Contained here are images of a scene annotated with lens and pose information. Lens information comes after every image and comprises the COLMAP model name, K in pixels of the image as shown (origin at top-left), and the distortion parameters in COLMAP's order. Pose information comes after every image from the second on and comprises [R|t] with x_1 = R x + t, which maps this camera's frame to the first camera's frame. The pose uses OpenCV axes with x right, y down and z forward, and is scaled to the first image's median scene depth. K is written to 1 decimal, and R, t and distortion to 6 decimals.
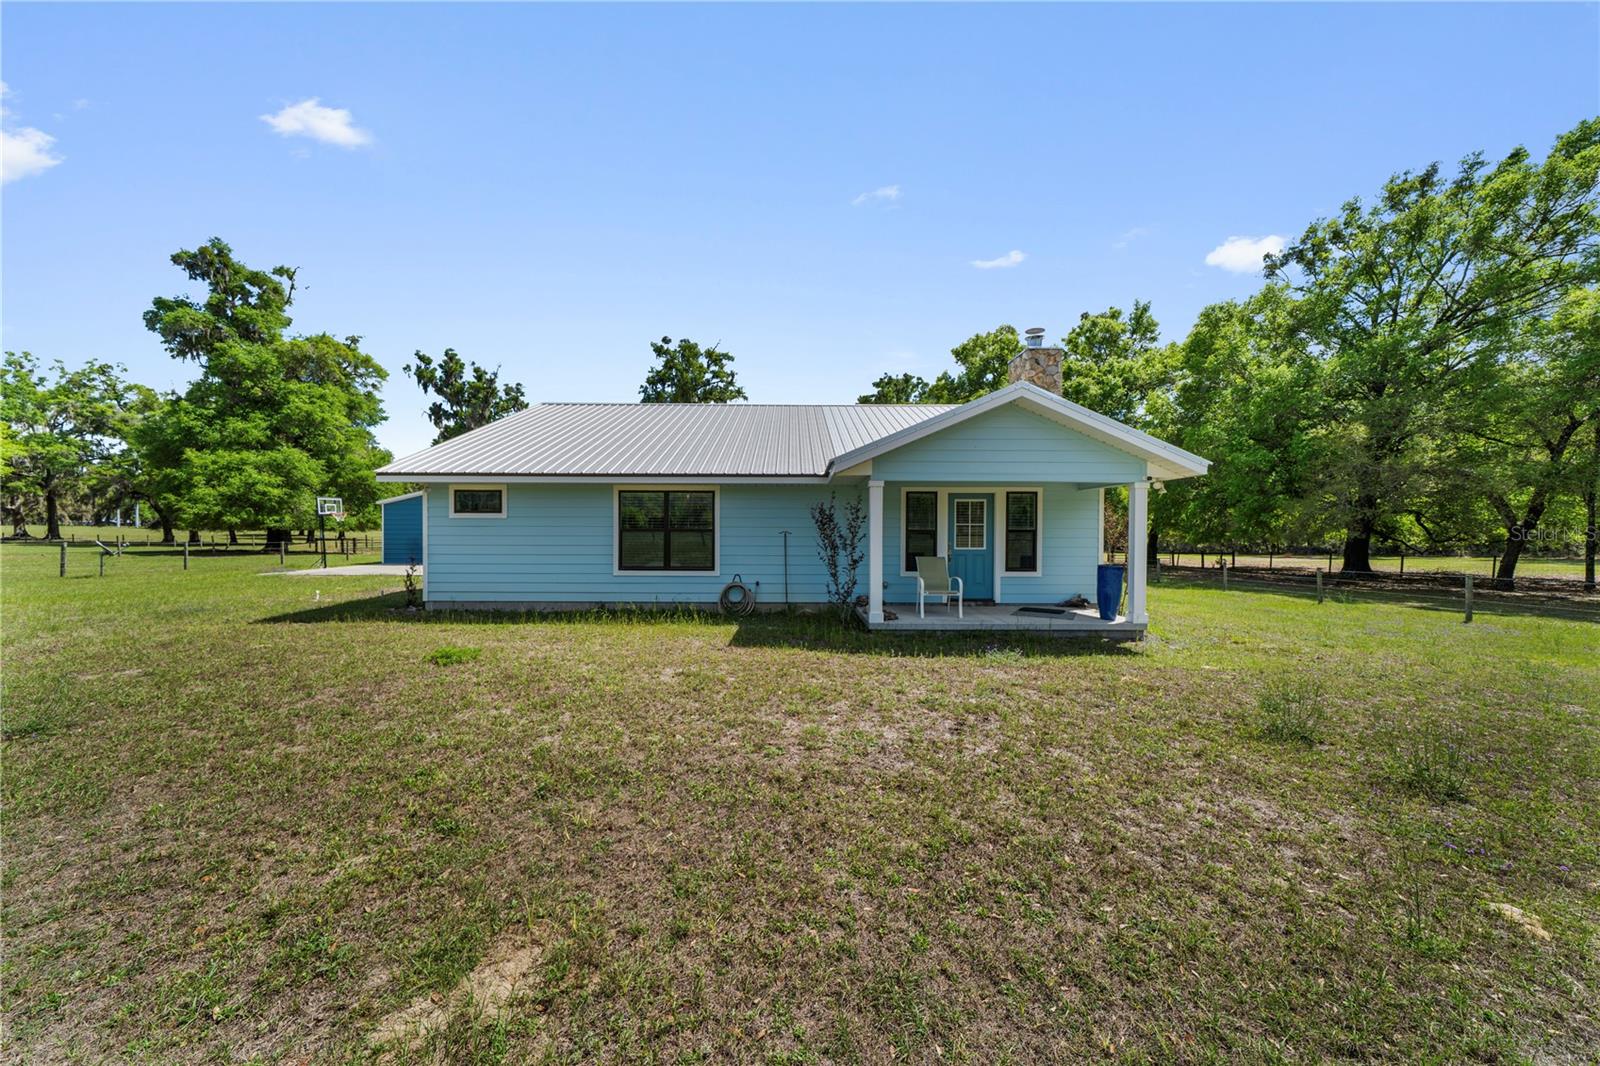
lens RADIAL K [[554.3, 0, 805.2], [0, 554.3, 530.4], [0, 0, 1]] dist [-0.004697, -0.000484]
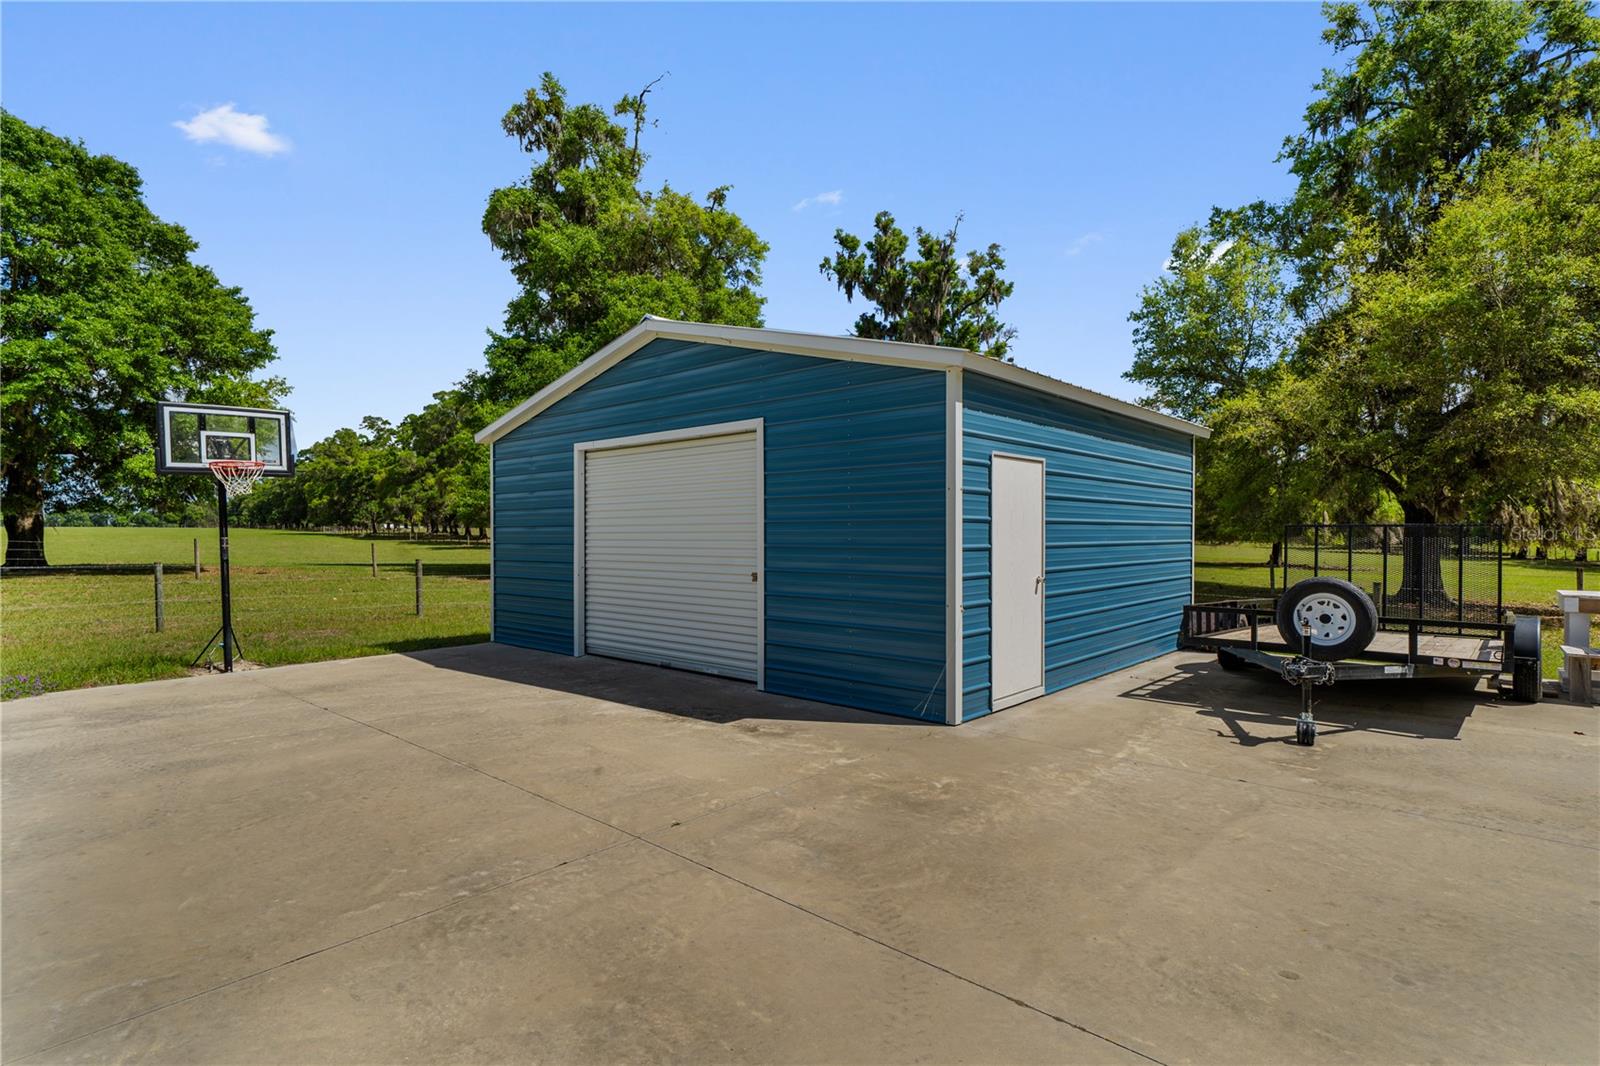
lens RADIAL K [[809.9, 0, 781.4], [0, 809.9, 536.8], [0, 0, 1]] dist [0.004105, -0.000459]
pose [[0.724559, 0.001572, -0.689211, -0.206592], [0.001577, 0.999991, 0.003938, 0.000276], [0.689211, -0.003940, 0.724550, 0.462397]]
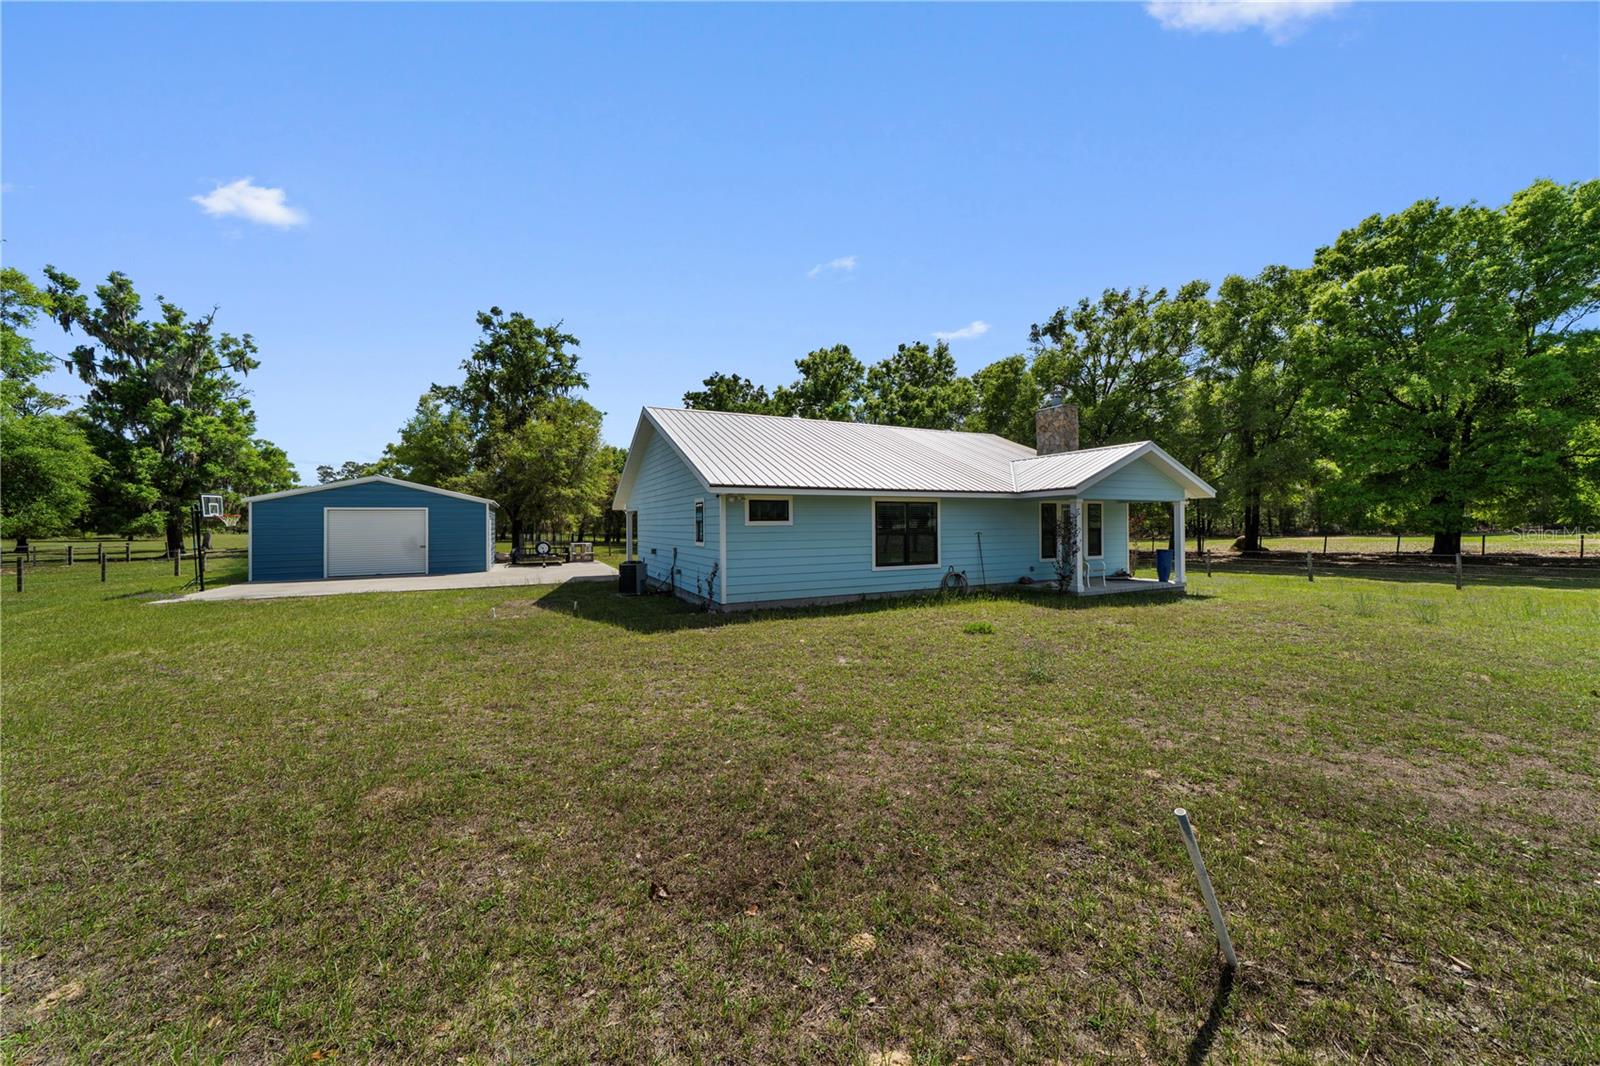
lens RADIAL K [[554.3, 0, 815.4], [0, 554.3, 520.2], [0, 0, 1]] dist [-0.004697, -0.000484]
pose [[0.896078, -0.009278, 0.443800, -0.235000], [0.011550, 0.999930, -0.002417, -0.006975], [-0.443747, 0.007291, 0.896123, -0.007321]]
